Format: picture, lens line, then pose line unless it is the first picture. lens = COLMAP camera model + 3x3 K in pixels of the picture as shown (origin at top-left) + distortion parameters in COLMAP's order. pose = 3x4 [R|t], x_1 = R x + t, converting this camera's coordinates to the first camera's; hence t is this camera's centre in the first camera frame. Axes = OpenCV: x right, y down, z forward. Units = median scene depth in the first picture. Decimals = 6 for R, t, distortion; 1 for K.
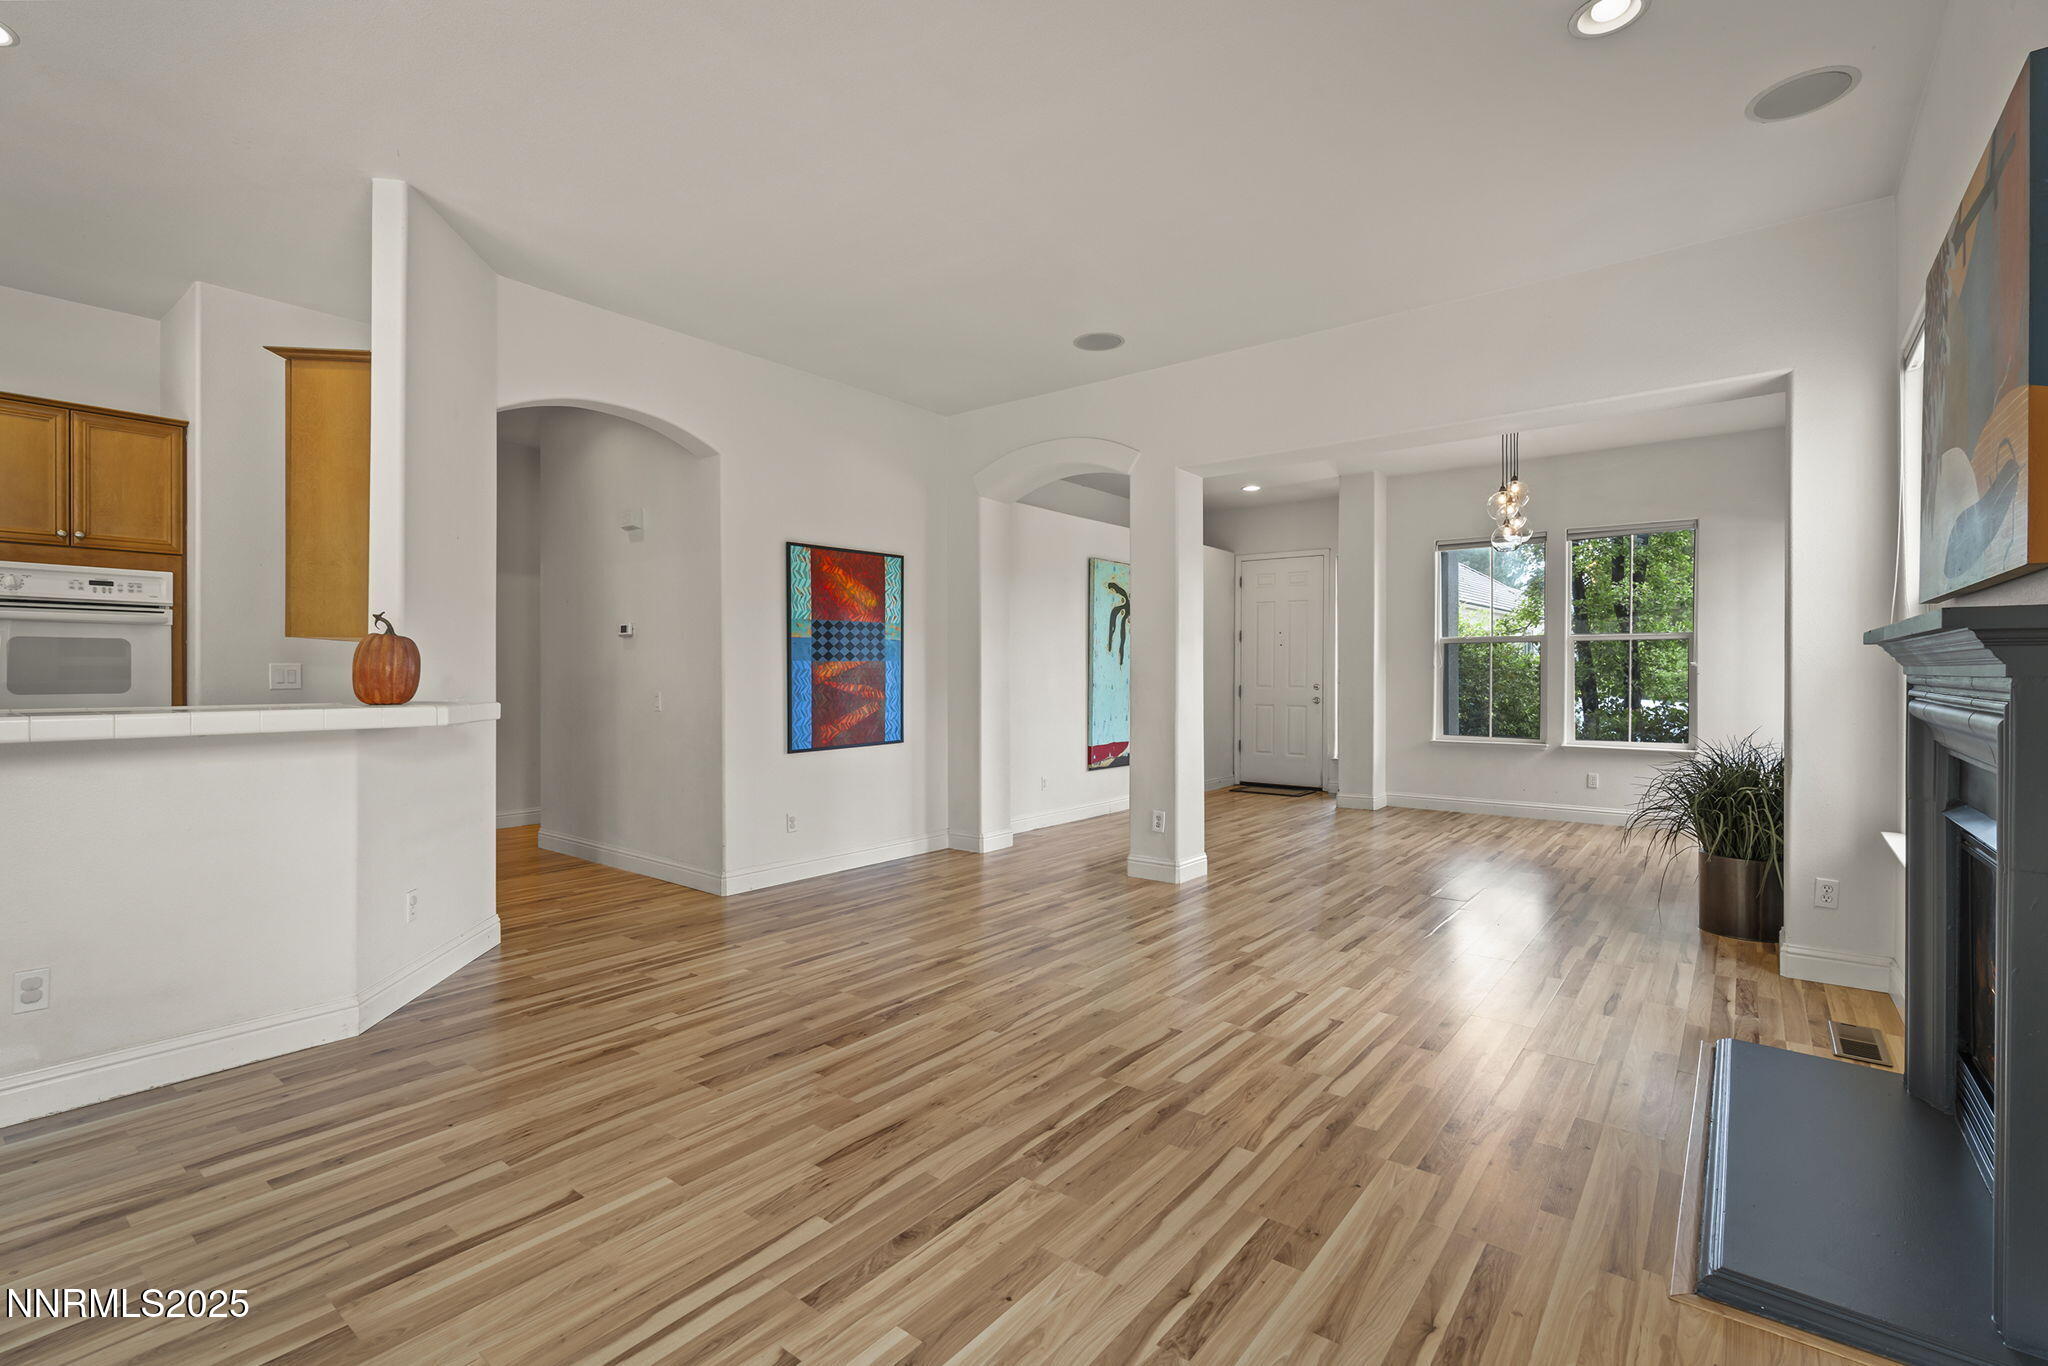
lens RADIAL K [[937.1, 0, 1016.3], [0, 937.1, 678.1], [0, 0, 1]] dist [-0.005036, 0.000085]
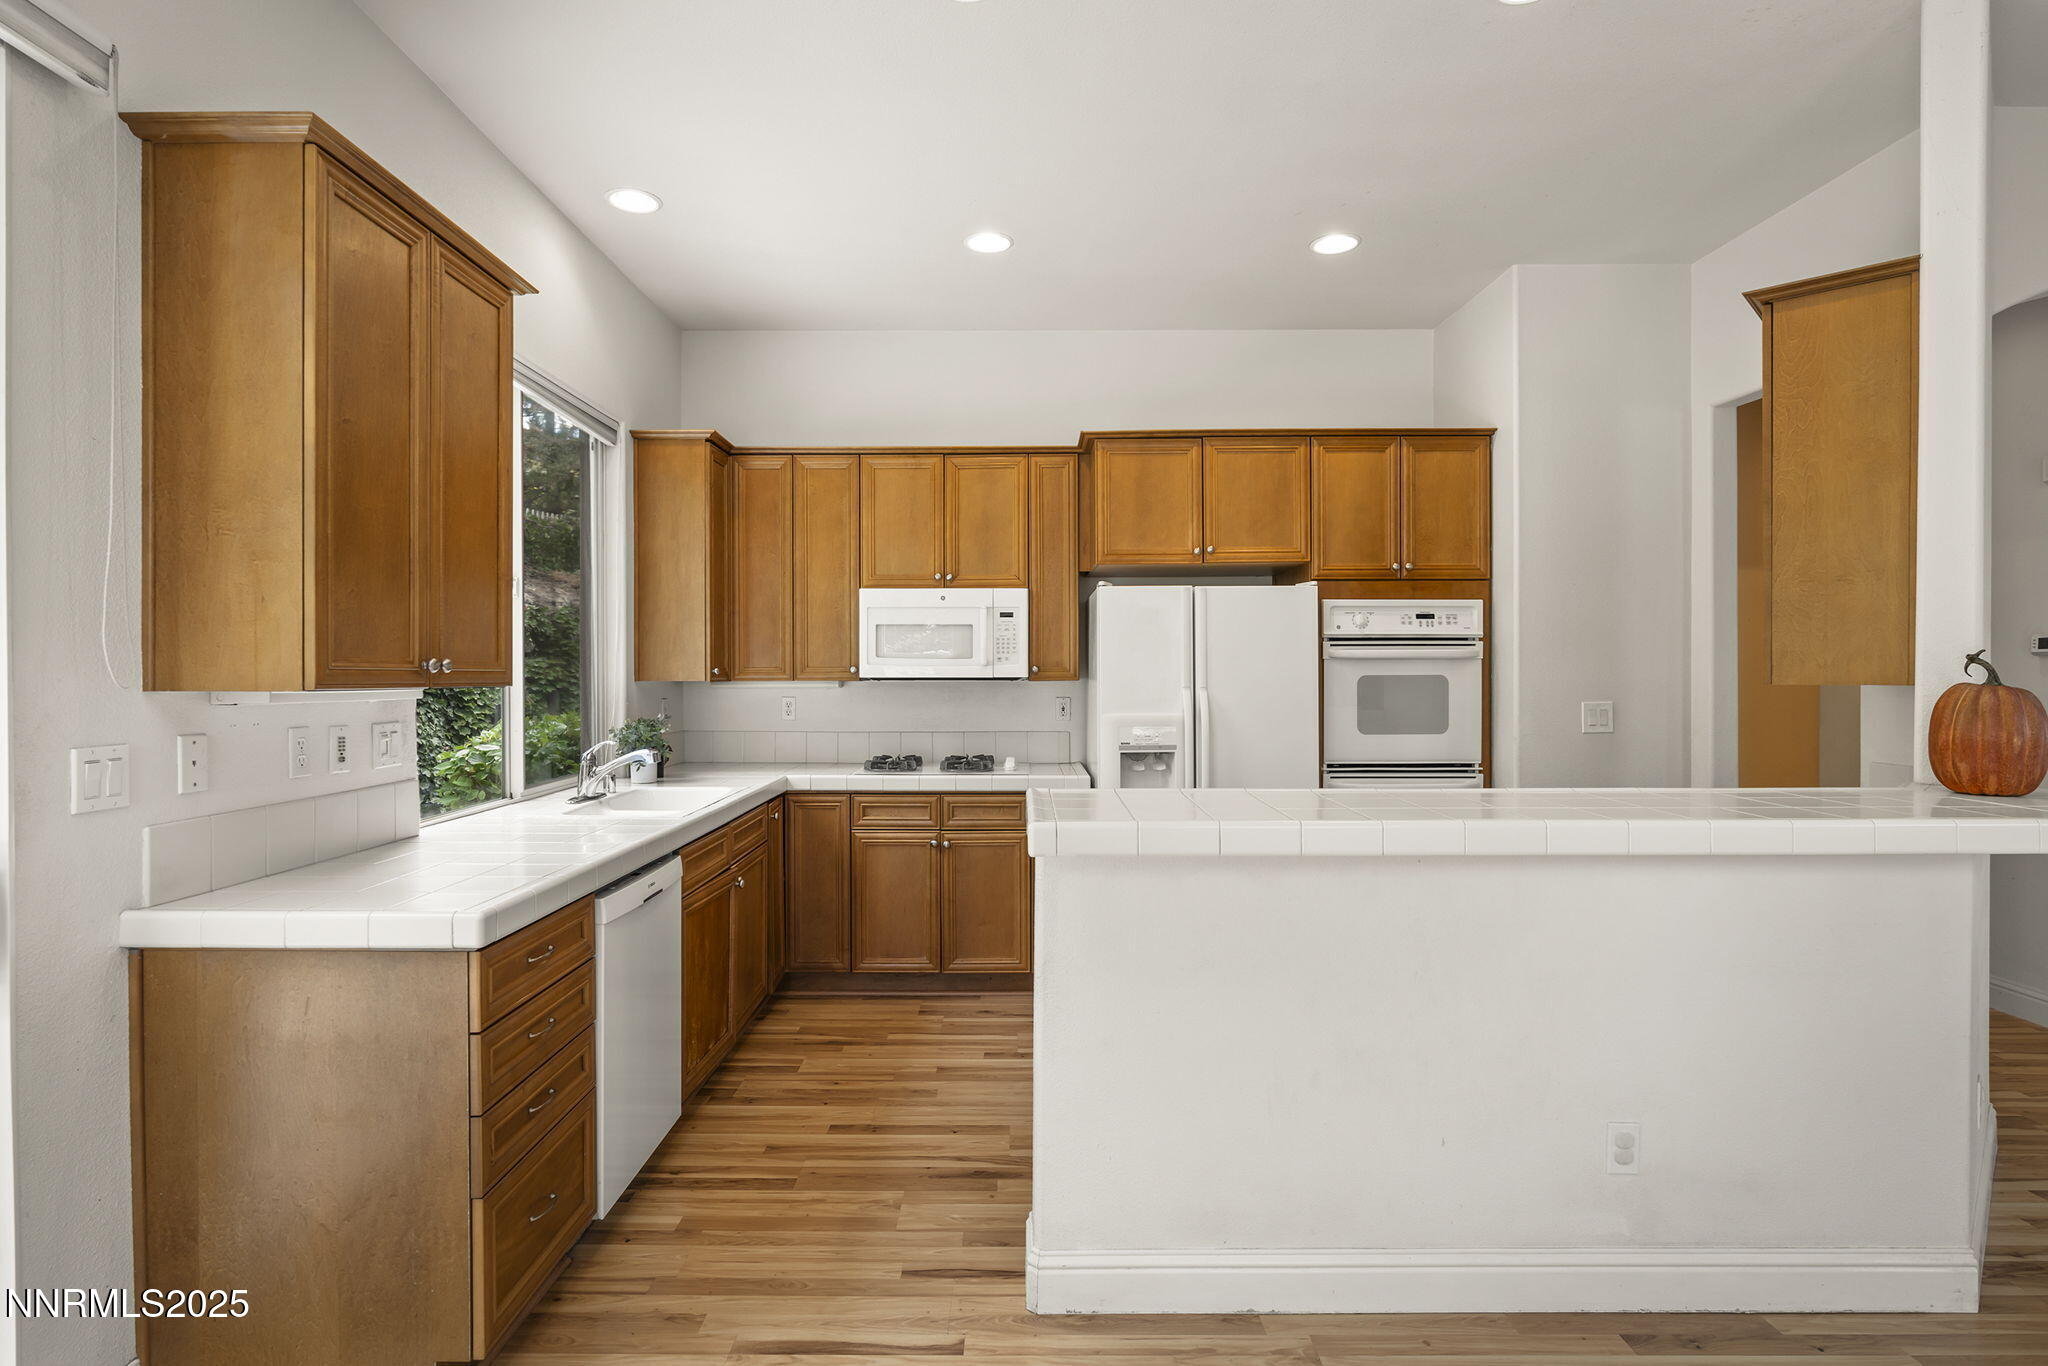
lens RADIAL K [[1086.5, 0, 1015.8], [0, 1086.5, 681.8], [0, 0, 1]] dist [-0.003928, 0.000188]
pose [[0.605292, 0.001432, -0.796002, -0.365466], [-0.002562, 0.999997, -0.000149, -0.035300], [0.795999, 0.002129, 0.605294, 0.015683]]
